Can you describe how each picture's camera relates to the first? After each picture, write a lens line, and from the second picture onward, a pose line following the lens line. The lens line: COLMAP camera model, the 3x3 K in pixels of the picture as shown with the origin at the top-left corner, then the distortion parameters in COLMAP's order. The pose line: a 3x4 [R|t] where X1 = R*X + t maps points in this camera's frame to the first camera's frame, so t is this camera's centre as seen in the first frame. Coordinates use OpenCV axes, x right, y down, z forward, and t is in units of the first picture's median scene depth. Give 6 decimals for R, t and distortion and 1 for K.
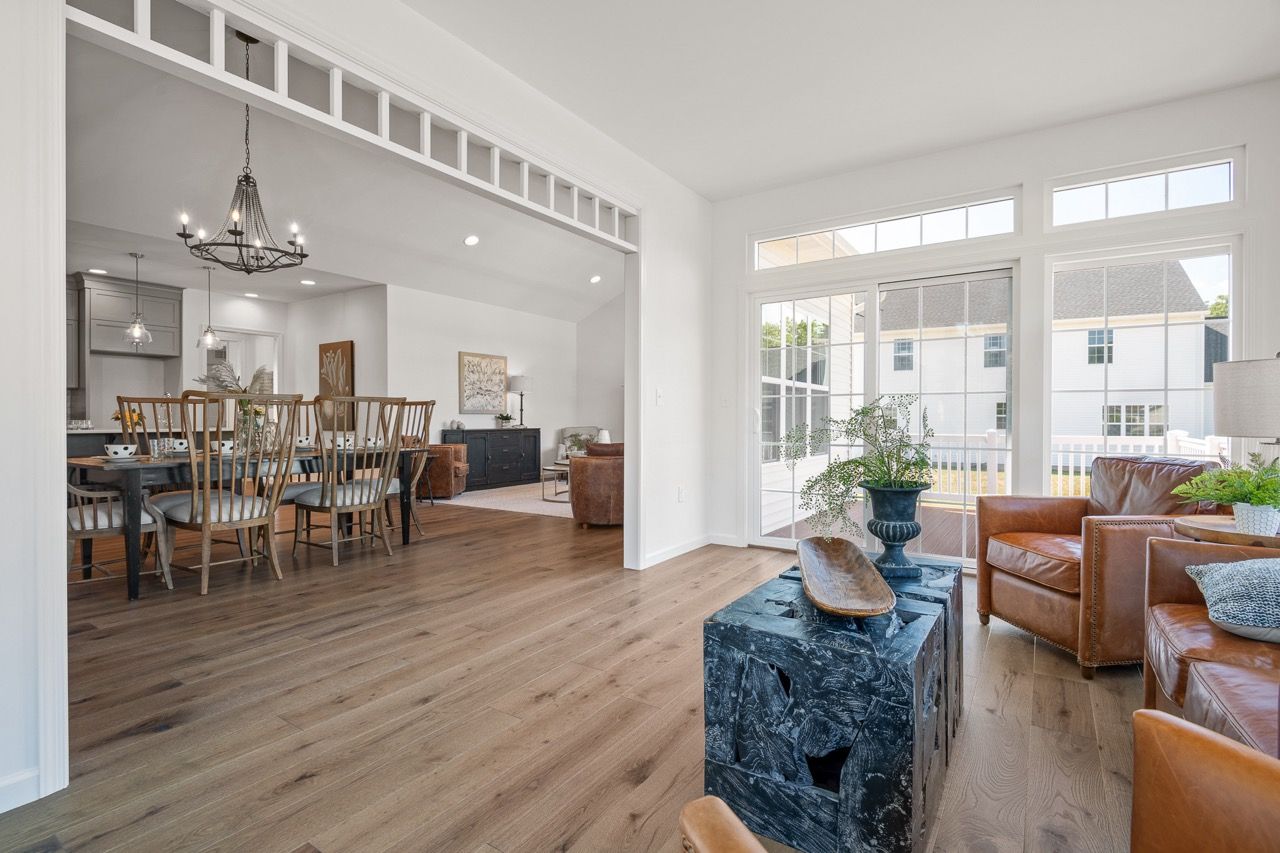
lens RADIAL K [[596.9, 0, 638.1], [0, 596.9, 421.4], [0, 0, 1]] dist [-0.001318, -0.007487]
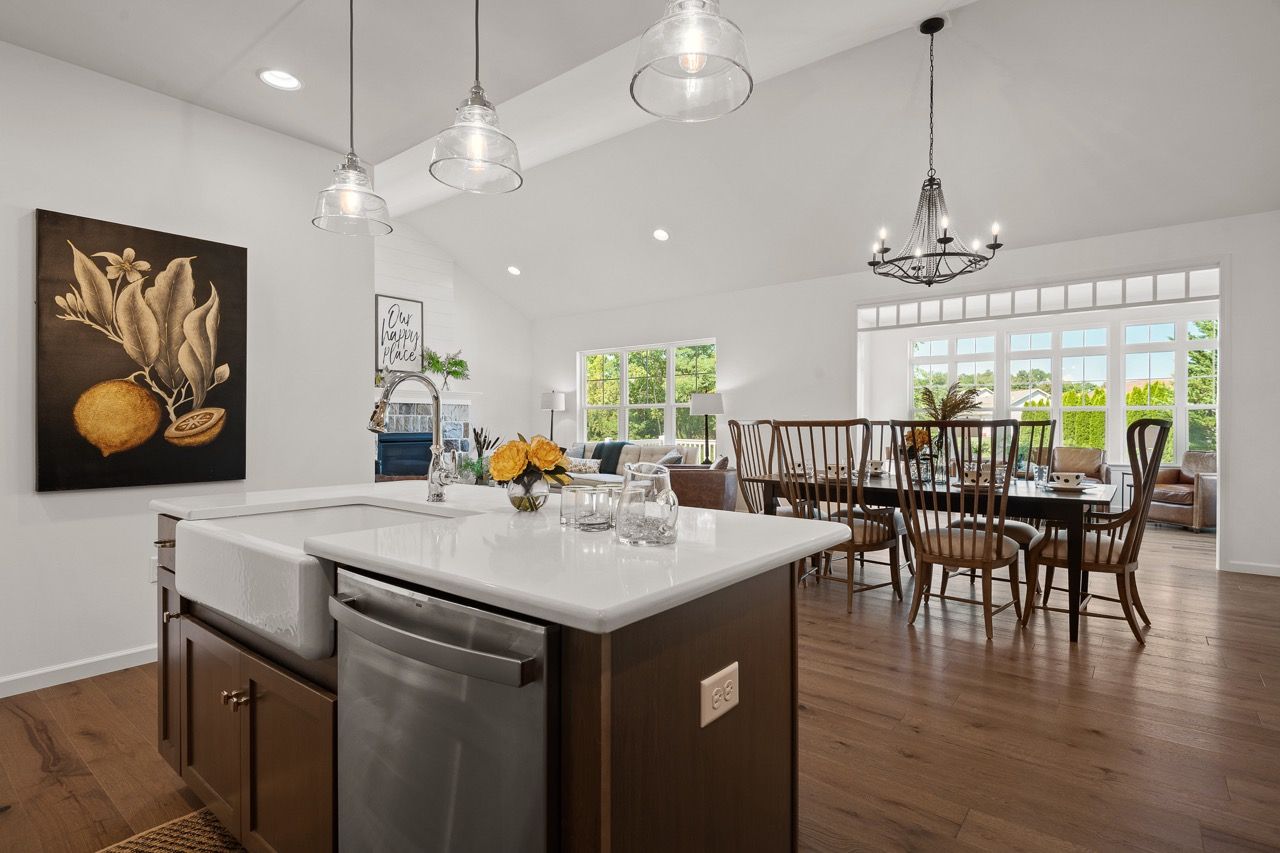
lens RADIAL K [[620.3, 0, 647.6], [0, 620.3, 428.8], [0, 0, 1]] dist [0.004857, -0.005535]
pose [[0.103269, -0.008043, 0.994621, -0.901697], [0.006746, 0.999950, 0.007386, -0.019365], [-0.994631, 0.005947, 0.103318, 0.729313]]
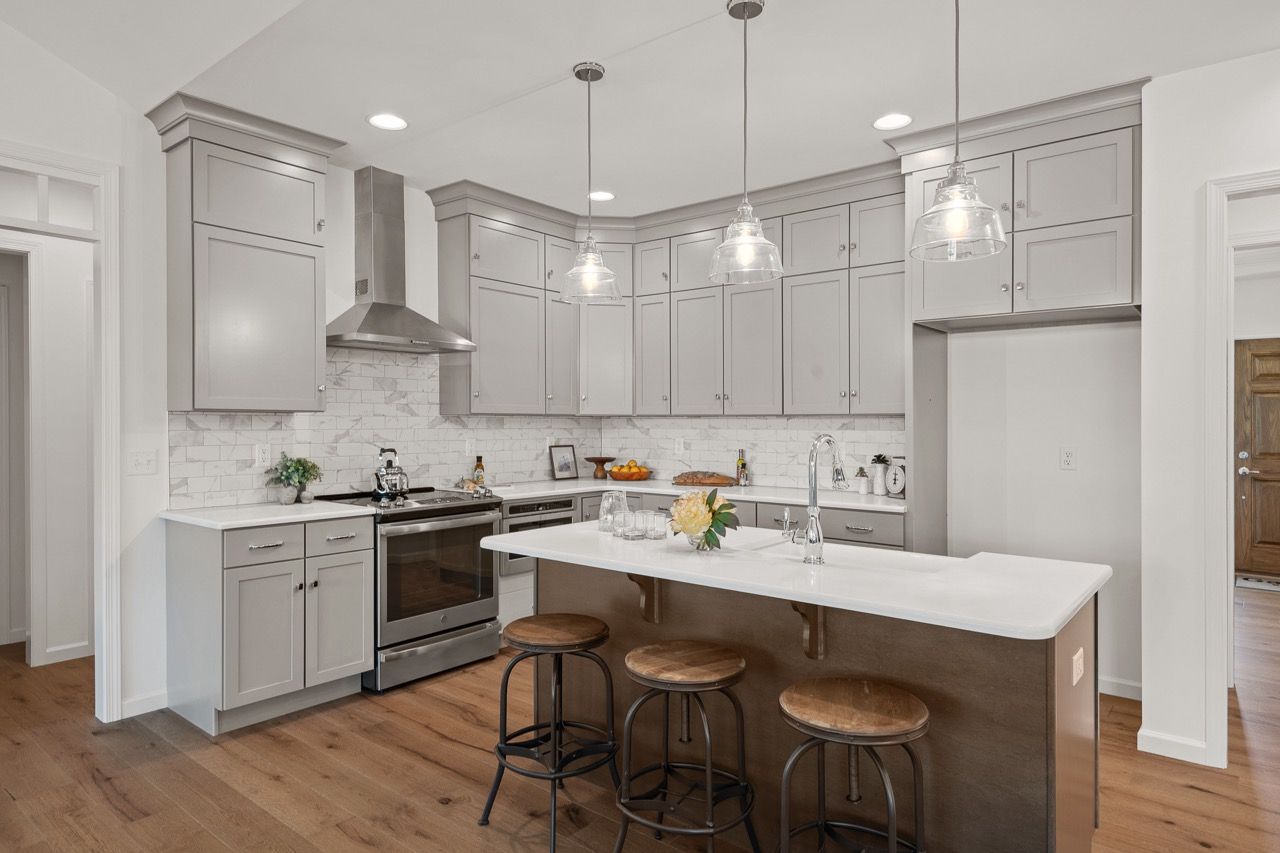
lens RADIAL K [[751.0, 0, 641.1], [0, 751.0, 420.1], [0, 0, 1]] dist [0.022149, -0.003222]
pose [[-0.101545, -0.001347, -0.994830, -0.354328], [-0.011709, 0.999931, -0.000159, -0.046550], [0.994762, 0.011633, -0.101554, 0.801946]]
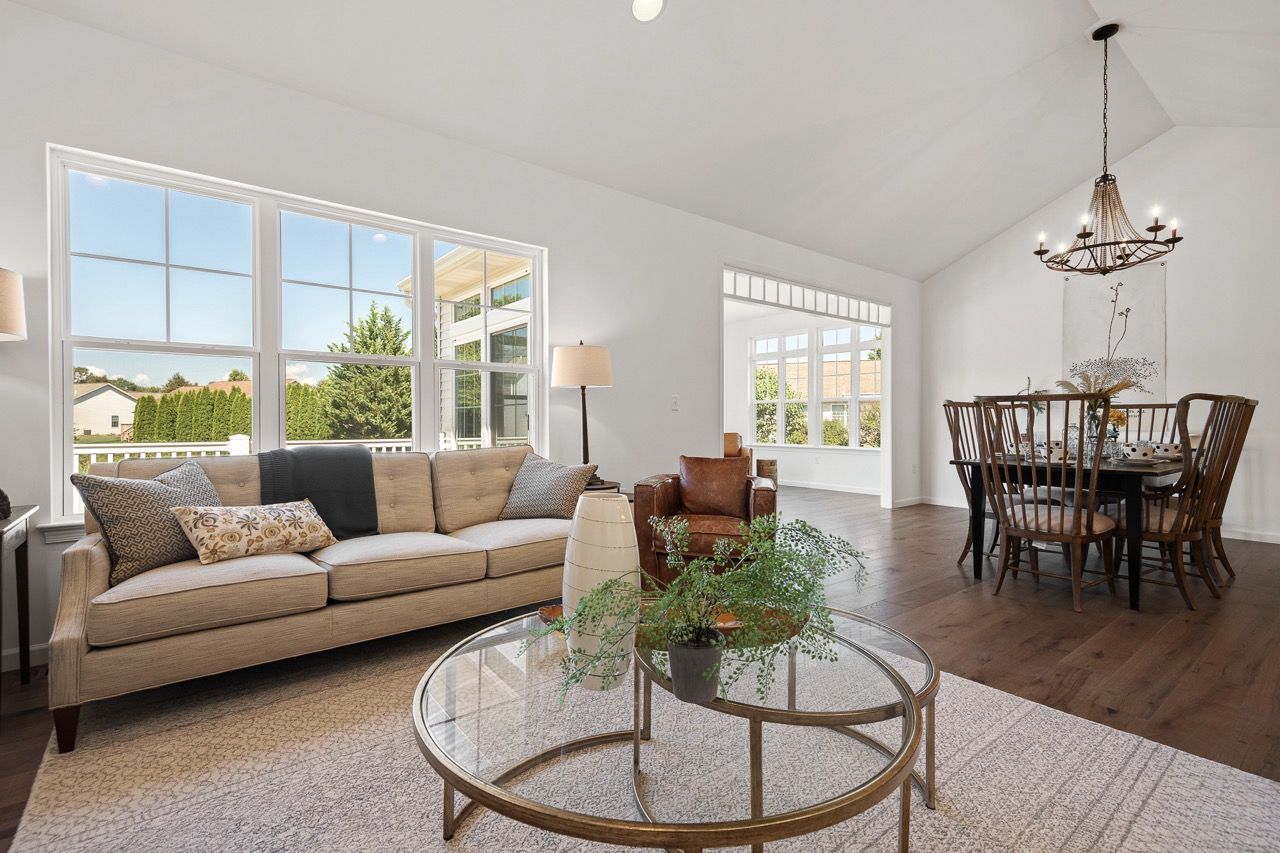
lens RADIAL K [[578.1, 0, 628.9], [0, 578.1, 429.2], [0, 0, 1]] dist [0.034201, -0.000014]
pose [[-0.944079, -0.002369, 0.329710, -0.120884], [0.004113, 0.999812, 0.018960, -0.006777], [-0.329693, 0.019256, -0.943892, 1.194374]]
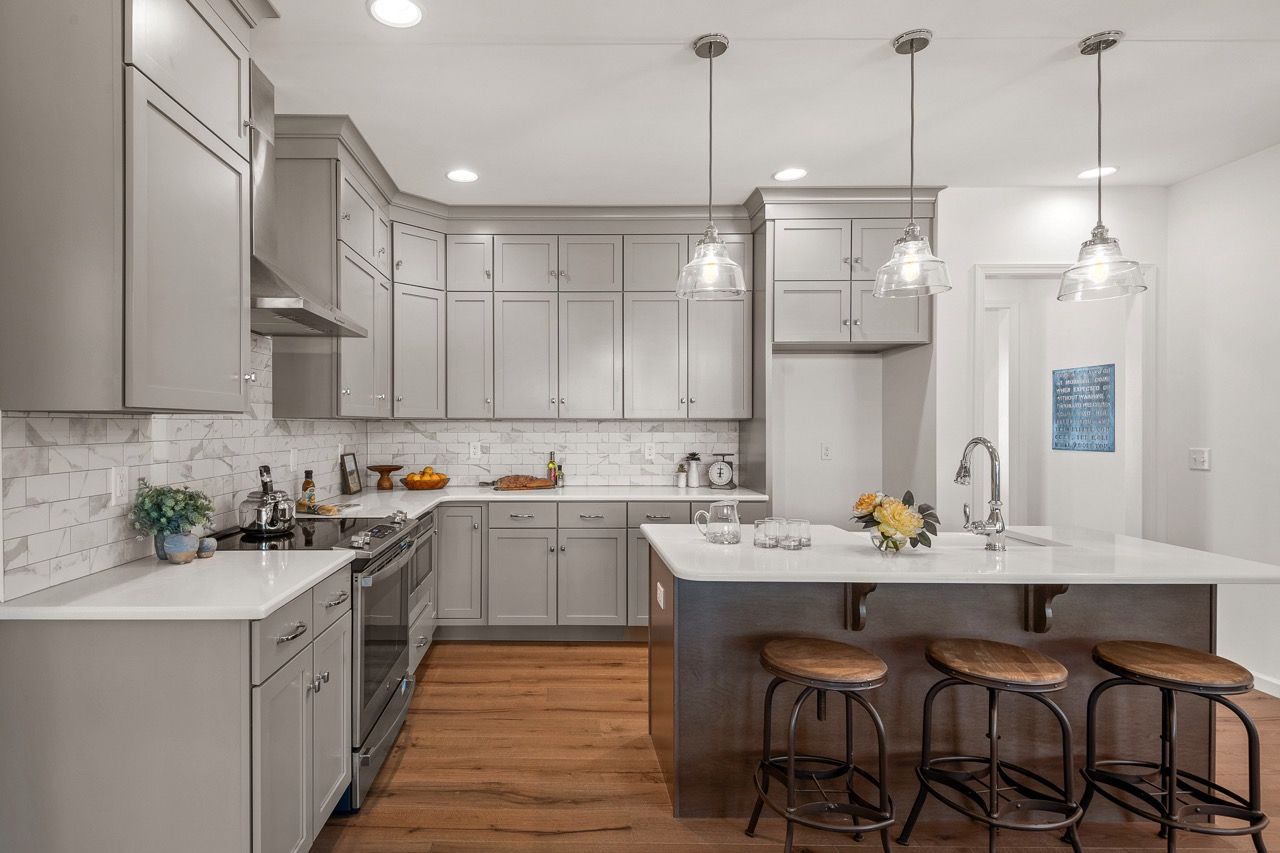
lens RADIAL K [[660.9, 0, 552.0], [0, 660.9, 420.2], [0, 0, 1]] dist [0.017408, -0.004059]
pose [[0.536329, -0.003422, -0.844002, -0.513480], [-0.008258, 0.999923, -0.009302, -0.045167], [0.843969, 0.011958, 0.536259, 0.503280]]
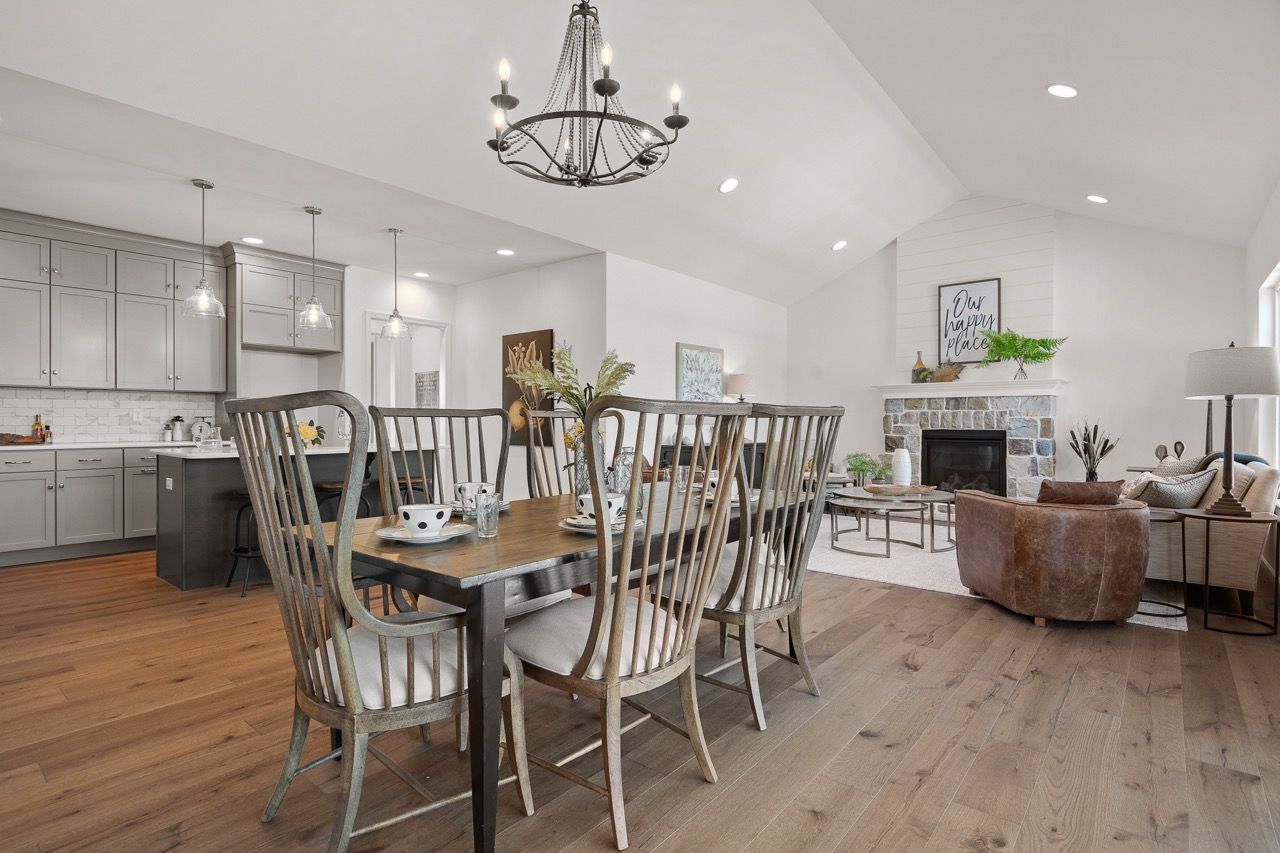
lens RADIAL K [[620.3, 0, 629.6], [0, 620.3, 424.0], [0, 0, 1]] dist [0.004857, -0.005535]
pose [[0.992087, 0.002557, -0.125528, -0.293565], [-0.002926, 0.999992, -0.002761, -0.012410], [0.125520, 0.003107, 0.992086, 0.235596]]
